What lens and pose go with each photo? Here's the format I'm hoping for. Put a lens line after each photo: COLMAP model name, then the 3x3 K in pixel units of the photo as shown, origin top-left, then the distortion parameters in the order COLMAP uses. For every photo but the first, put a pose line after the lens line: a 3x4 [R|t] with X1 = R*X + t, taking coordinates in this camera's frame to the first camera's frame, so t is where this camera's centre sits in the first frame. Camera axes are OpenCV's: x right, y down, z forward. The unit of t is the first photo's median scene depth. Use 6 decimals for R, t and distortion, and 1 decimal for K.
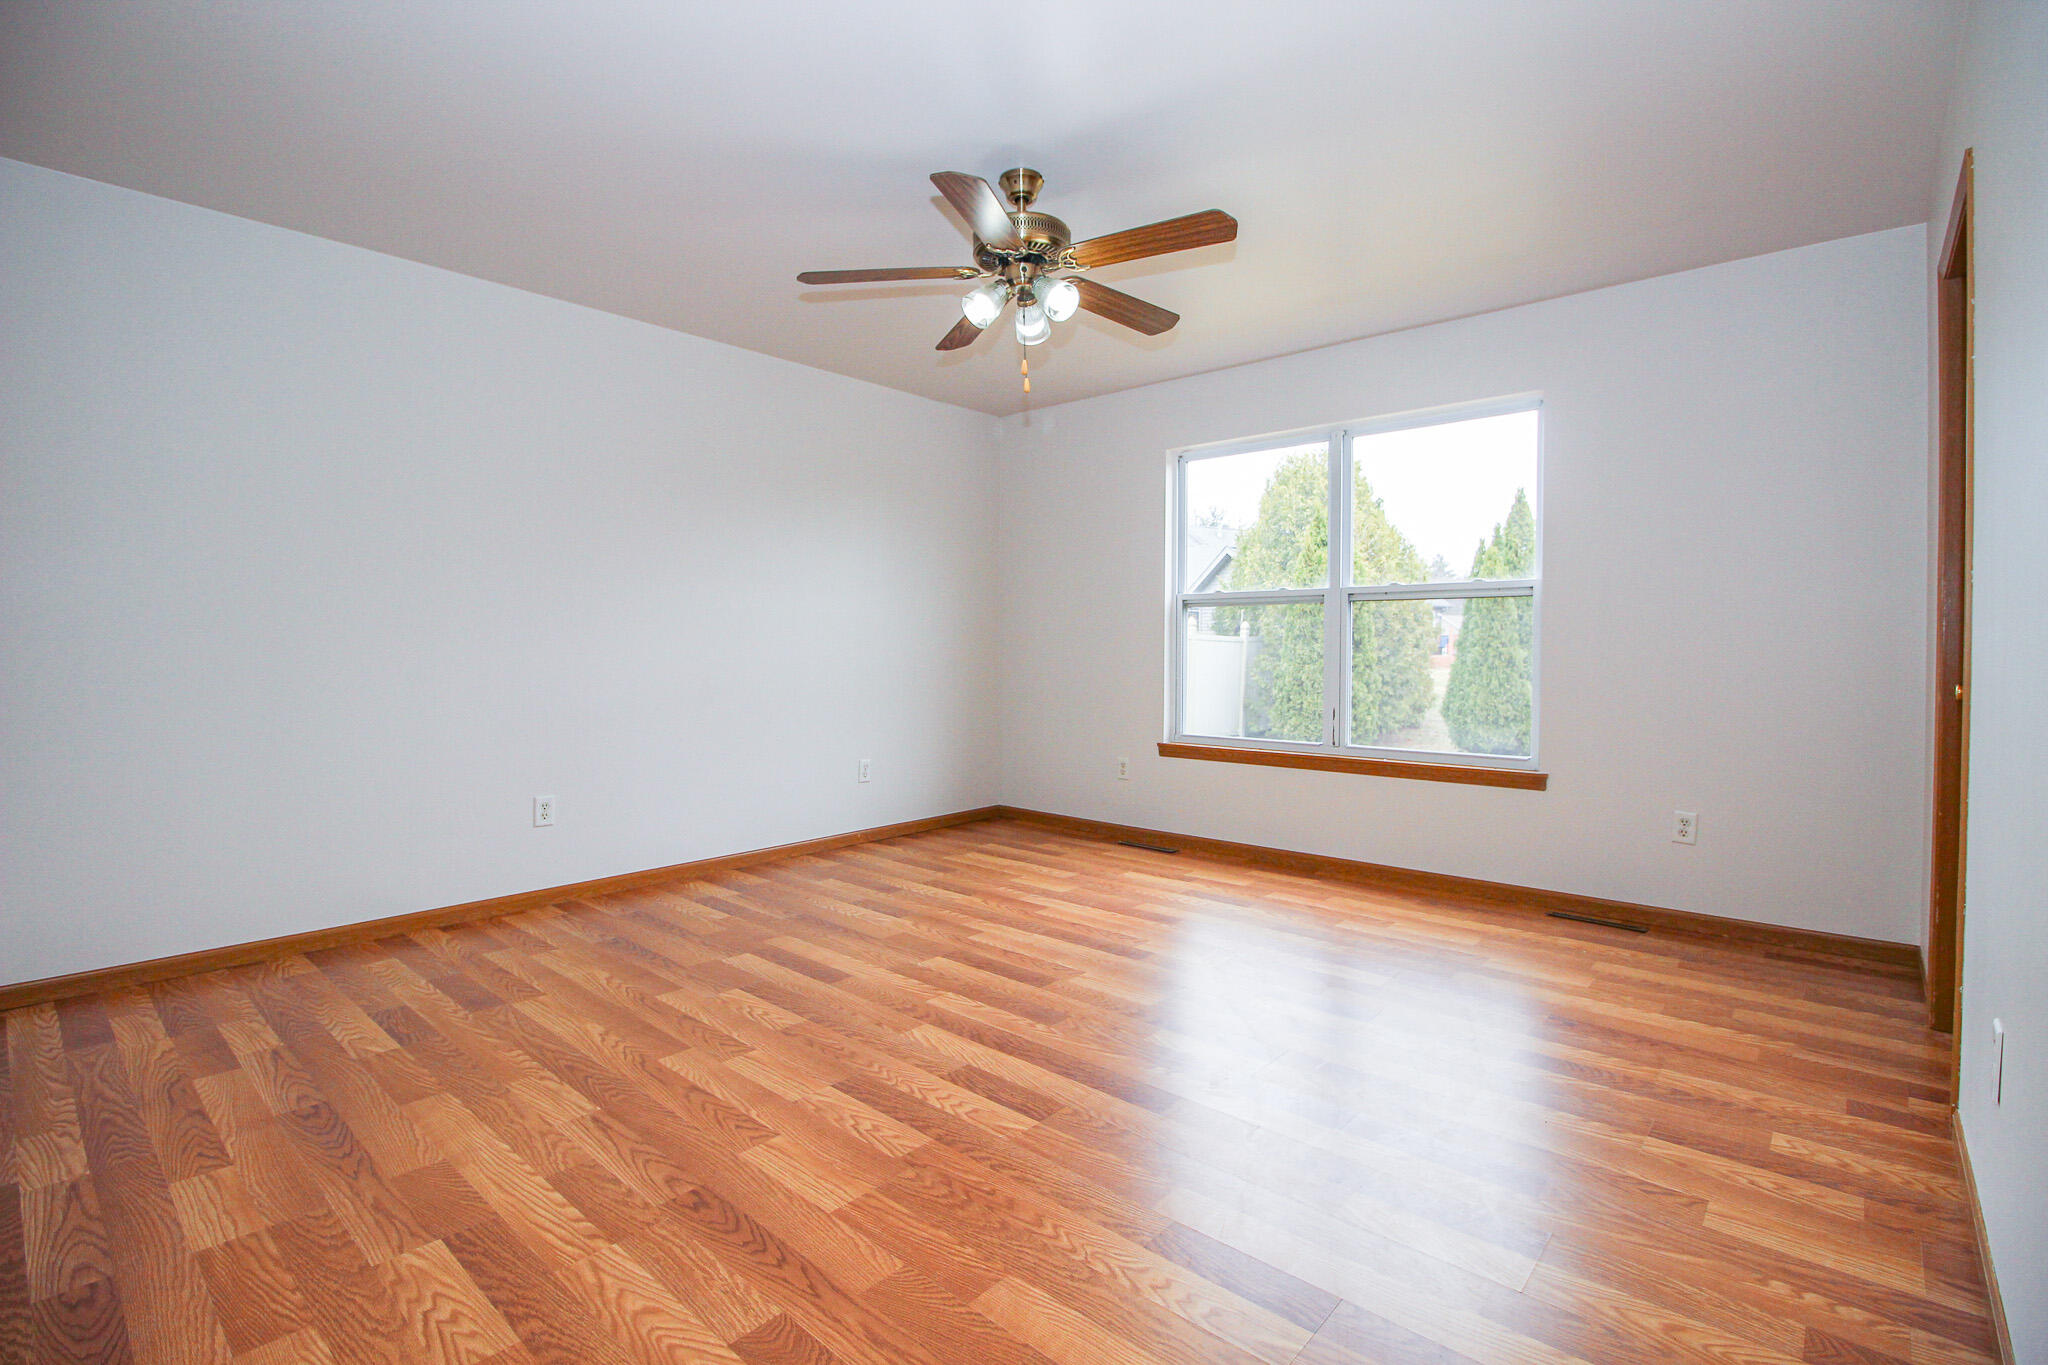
lens RADIAL K [[935.1, 0, 1021.1], [0, 935.1, 657.1], [0, 0, 1]] dist [-0.002173, -0.000564]
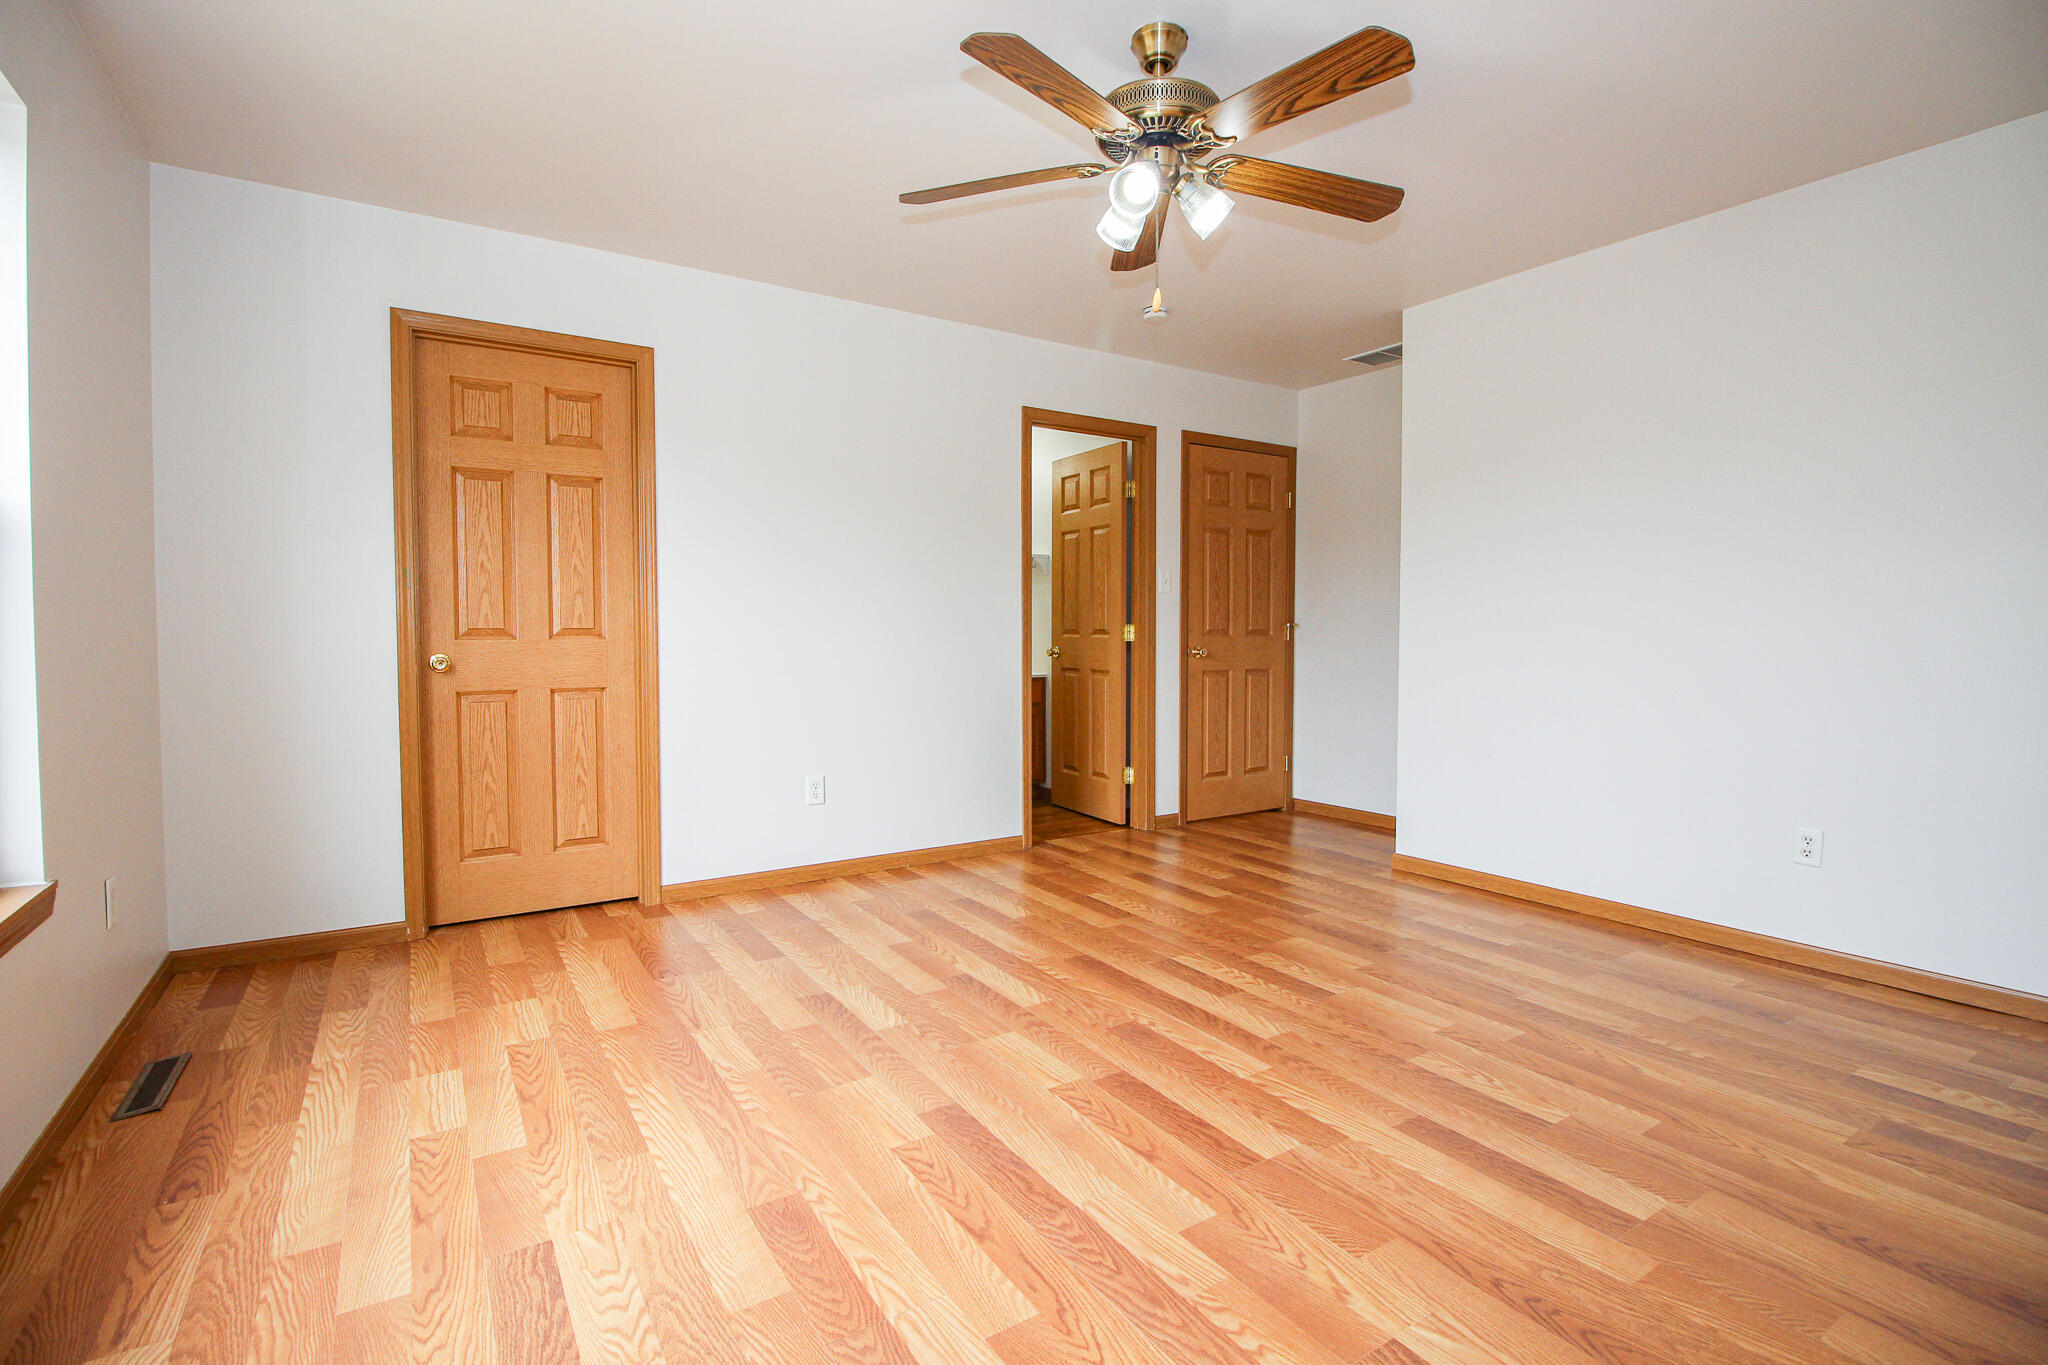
lens RADIAL K [[935.1, 0, 1021.1], [0, 935.1, 657.1], [0, 0, 1]] dist [-0.002173, -0.000564]
pose [[-0.962462, -0.011275, 0.271181, -0.118814], [0.000330, 0.999087, 0.042711, -0.027238], [-0.271415, 0.041197, -0.961580, 1.999793]]
